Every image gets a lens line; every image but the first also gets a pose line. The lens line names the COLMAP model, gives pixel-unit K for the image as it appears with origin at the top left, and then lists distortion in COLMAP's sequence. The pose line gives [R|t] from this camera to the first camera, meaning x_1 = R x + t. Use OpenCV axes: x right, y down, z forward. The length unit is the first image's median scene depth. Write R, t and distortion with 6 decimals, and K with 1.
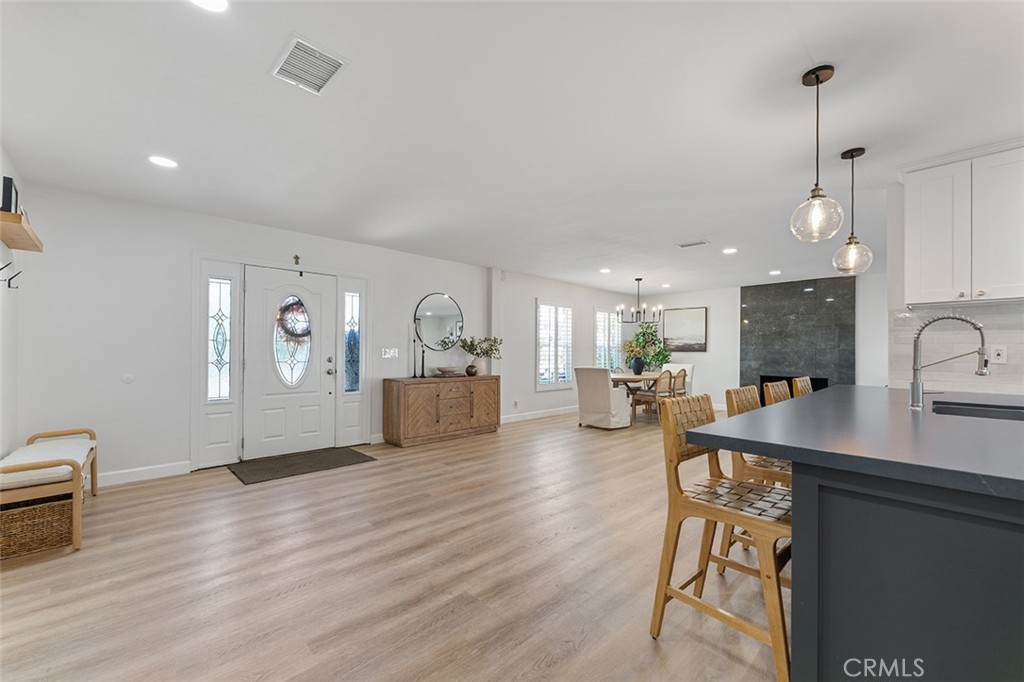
lens RADIAL K [[412.1, 0, 514.1], [0, 412.1, 347.5], [0, 0, 1]] dist [0.003449, 0.000187]
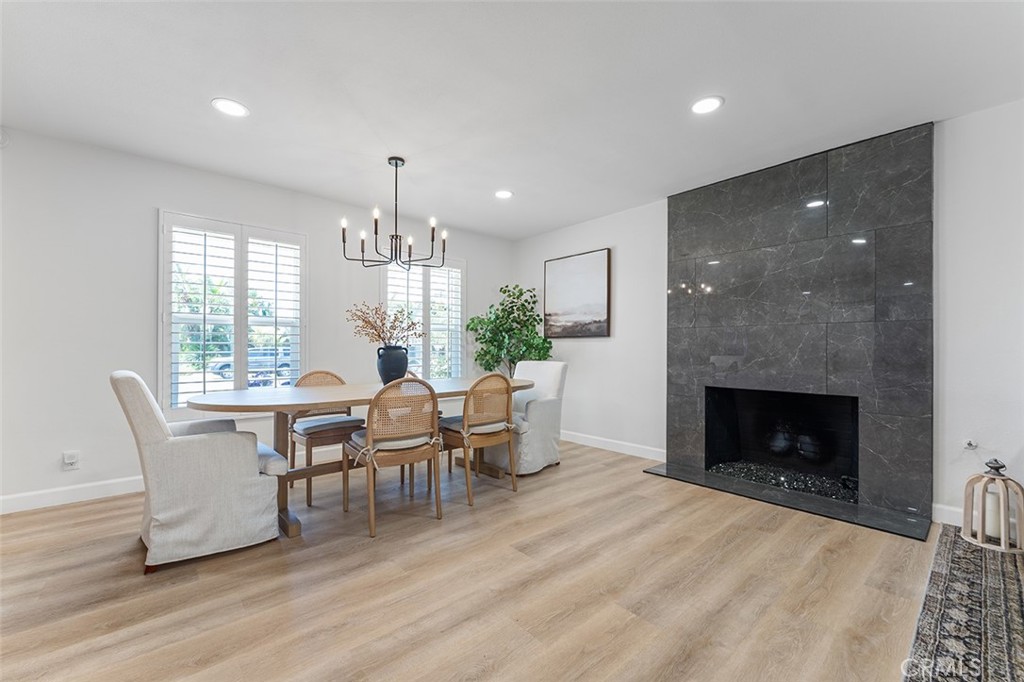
lens RADIAL K [[416.7, 0, 514.4], [0, 416.7, 346.4], [0, 0, 1]] dist [-0.006736, 0.000082]
pose [[0.999218, -0.004157, -0.039332, 0.613881], [0.004240, 0.999989, 0.002028, 0.033877], [0.039323, -0.002193, 0.999224, 0.811919]]
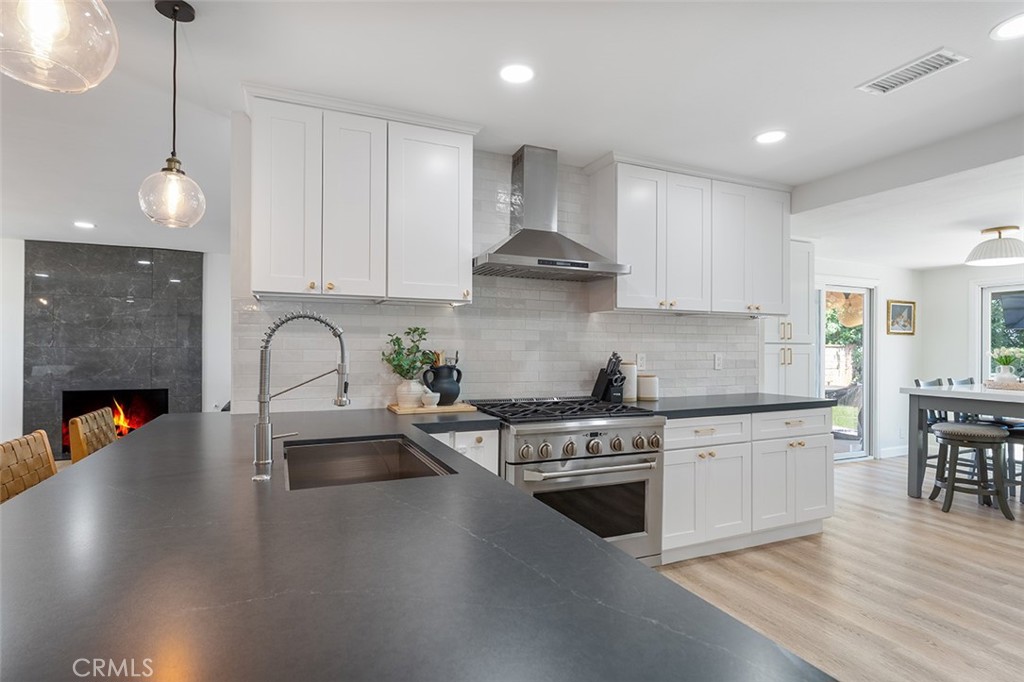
lens RADIAL K [[515.2, 0, 513.8], [0, 515.2, 346.9], [0, 0, 1]] dist [-0.000316, -0.000031]
pose [[0.343331, -0.003074, 0.939209, 0.167195], [-0.009179, 0.999936, 0.006629, -0.013074], [-0.939169, -0.010897, 0.343281, 0.170480]]
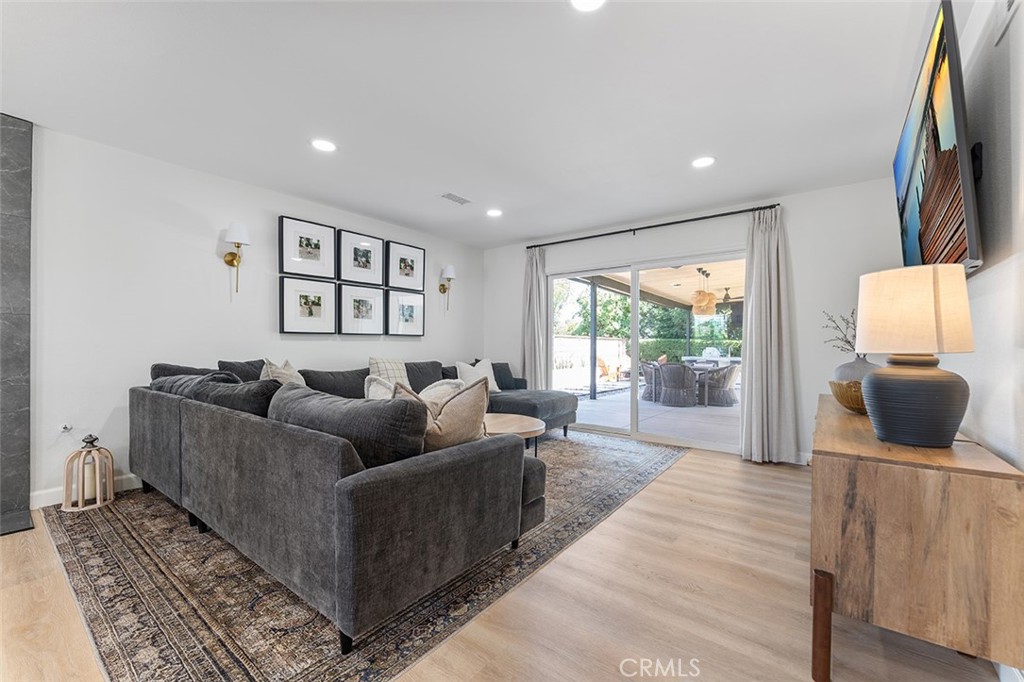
lens RADIAL K [[416.7, 0, 514.4], [0, 416.7, 346.4], [0, 0, 1]] dist [-0.006736, 0.000082]
pose [[-0.153145, -0.008973, 0.988163, 0.501025], [-0.012468, 0.999897, 0.007147, 0.032856], [-0.988125, -0.011226, -0.153241, 0.814724]]
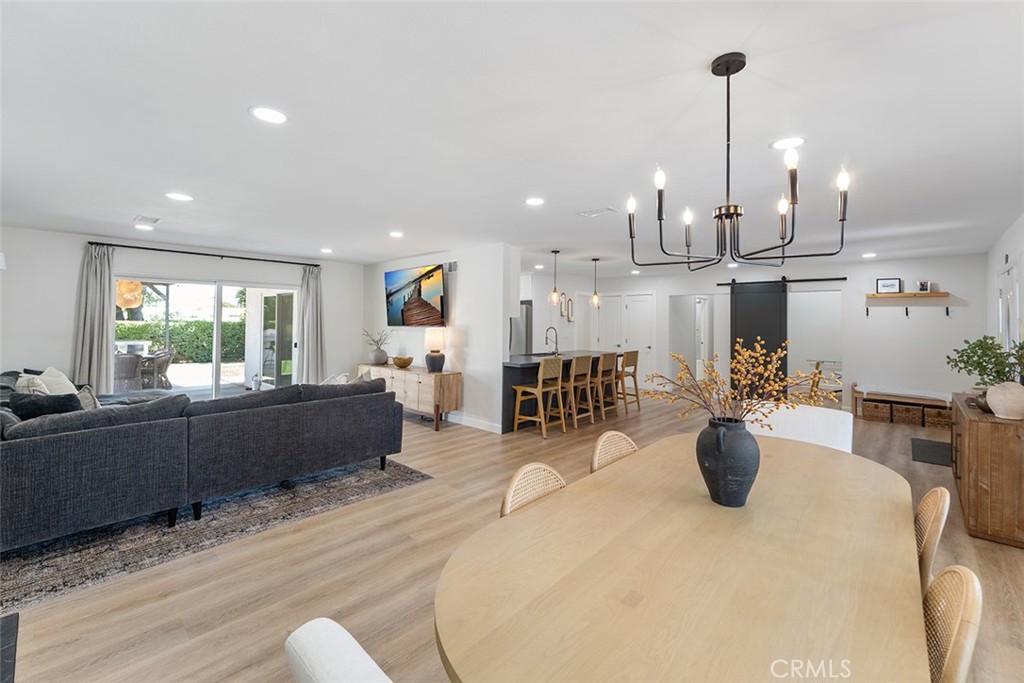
lens RADIAL K [[436.5, 0, 517.6], [0, 436.5, 310.9], [0, 0, 1]] dist [0.000850, 0.000076]
pose [[-0.997760, -0.019098, -0.064113, 0.595761], [-0.017156, 0.999381, -0.030704, -0.035566], [0.064660, -0.029535, -0.997470, 1.711974]]
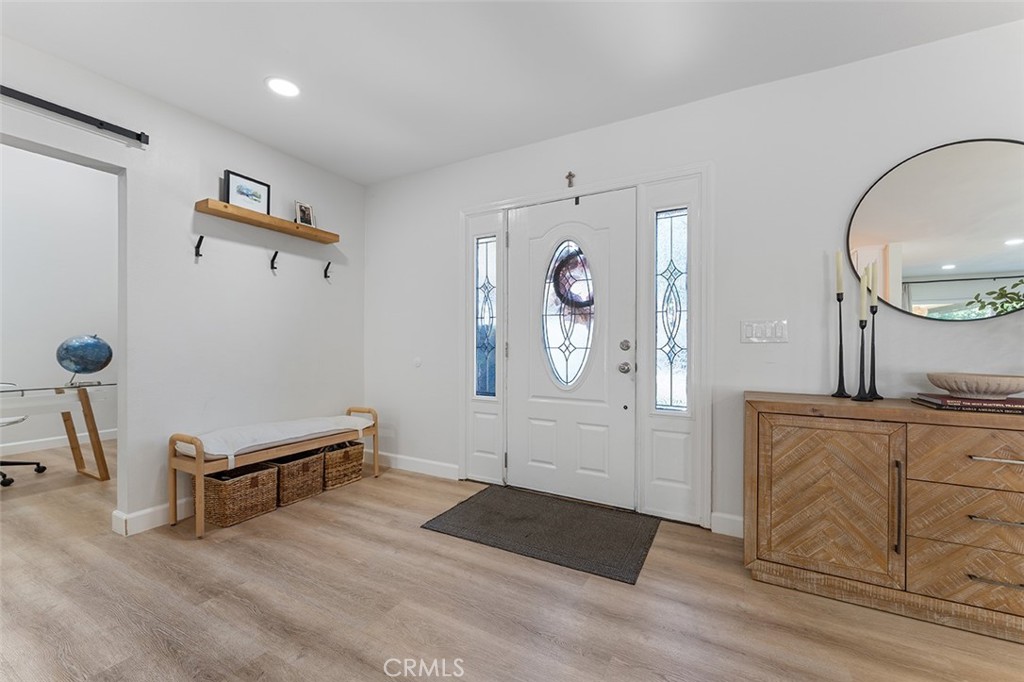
lens RADIAL K [[412.1, 0, 514.1], [0, 412.1, 347.5], [0, 0, 1]] dist [0.003449, 0.000187]
pose [[0.304015, -0.001477, -0.952666, 0.020981], [0.004443, 0.999990, -0.000133, 0.029780], [0.952657, -0.004192, 0.304019, 0.649972]]
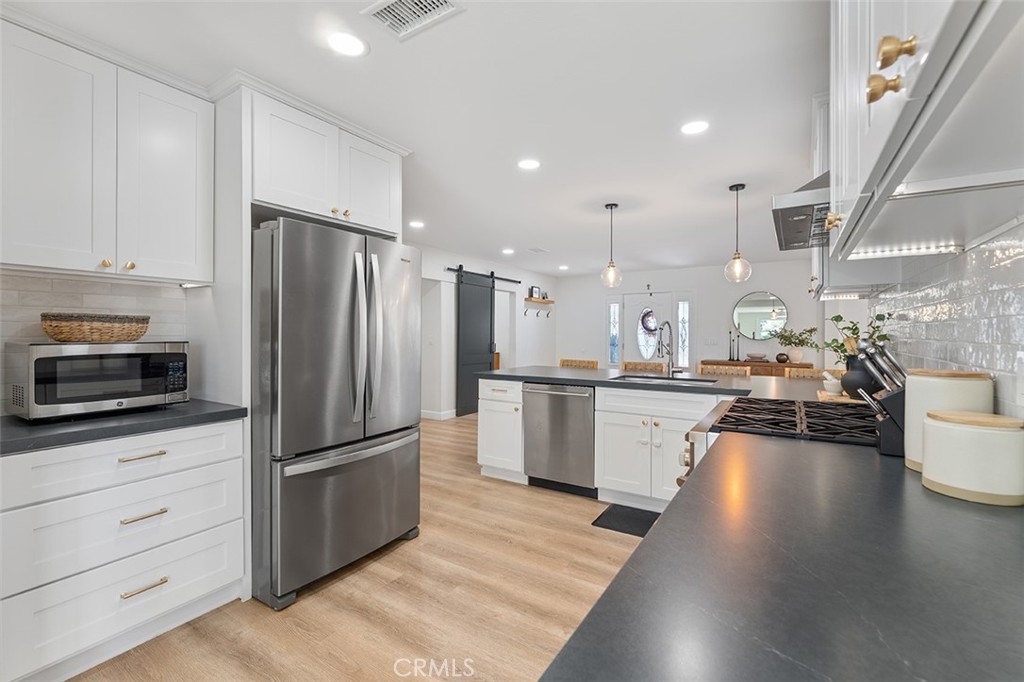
lens RADIAL K [[440.7, 0, 512.0], [0, 440.7, 341.0], [0, 0, 1]] dist [-0.000243, 0.000003]
pose [[0.233193, 0.012441, -0.972351, 1.005588], [0.002256, 0.999909, 0.013335, -0.009462], [0.972428, -0.005303, 0.233144, 0.009881]]
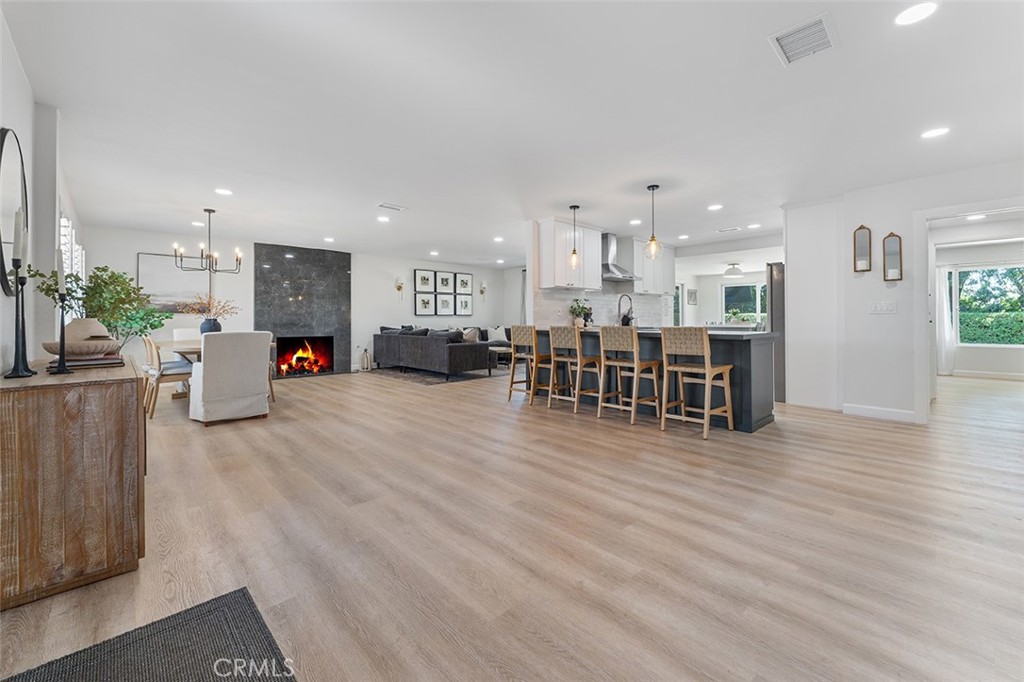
lens RADIAL K [[419.9, 0, 514.1], [0, 419.9, 318.1], [0, 0, 1]] dist [0.001463, 0.000146]
pose [[0.008634, -0.002412, 0.999960, -0.599005], [-0.003790, 0.999990, 0.002445, 0.026411], [-0.999956, -0.003811, 0.008624, 0.647821]]
